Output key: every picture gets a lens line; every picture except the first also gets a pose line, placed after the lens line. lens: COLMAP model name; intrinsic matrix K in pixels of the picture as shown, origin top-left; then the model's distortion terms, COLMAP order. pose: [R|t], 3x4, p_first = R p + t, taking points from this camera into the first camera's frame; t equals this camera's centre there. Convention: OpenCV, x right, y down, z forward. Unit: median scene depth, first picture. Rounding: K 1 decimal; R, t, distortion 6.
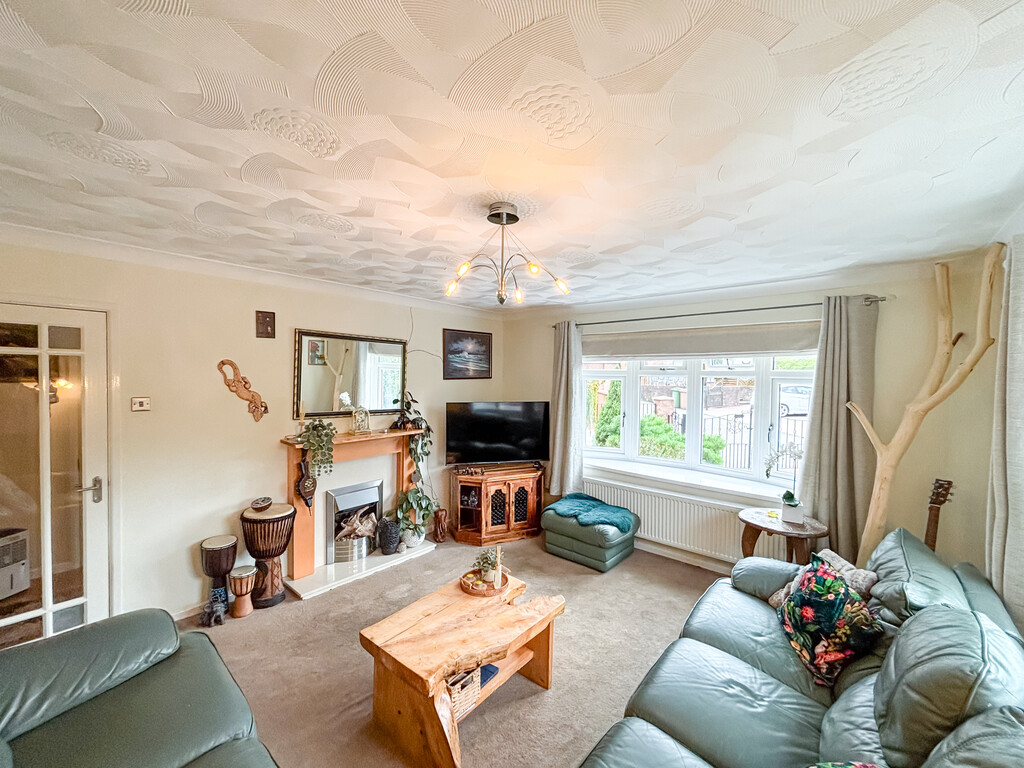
lens RADIAL K [[414.3, 0, 509.0], [0, 414.3, 383.7], [0, 0, 1]] dist [0.015670, -0.008222]
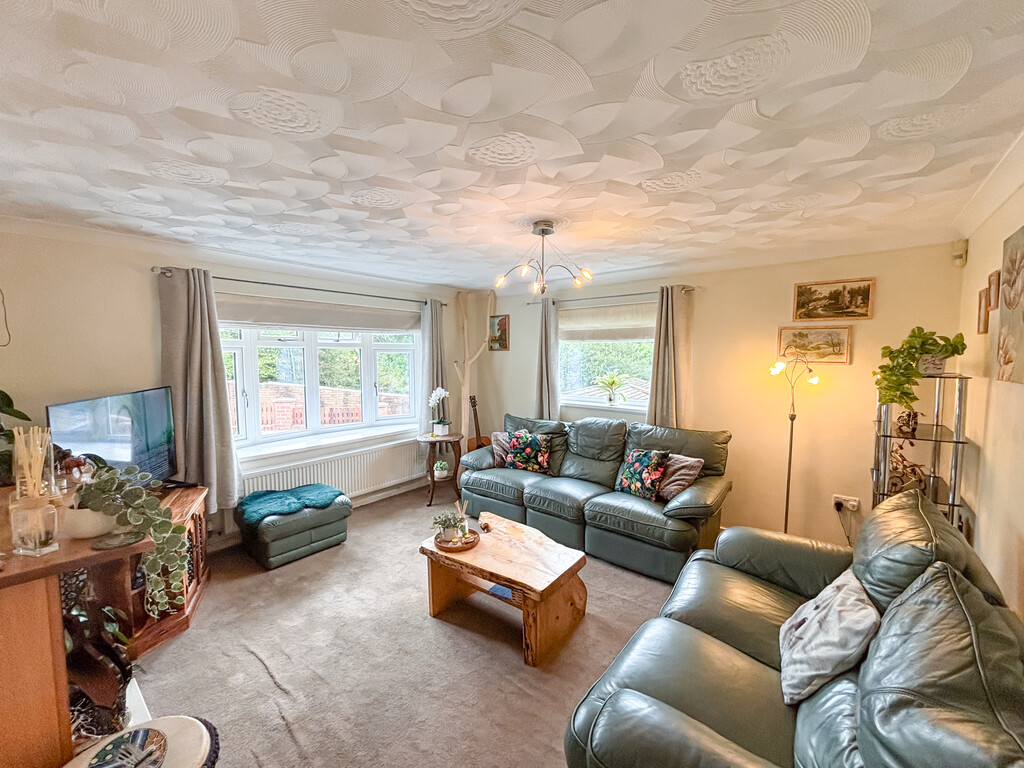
lens RADIAL K [[414.3, 0, 509.0], [0, 414.3, 383.7], [0, 0, 1]] dist [0.015670, -0.008222]
pose [[-0.032272, -0.084385, 0.995910, -0.630678], [0.016648, 0.996246, 0.084953, -0.007790], [-0.999340, 0.019322, -0.030746, 0.525424]]
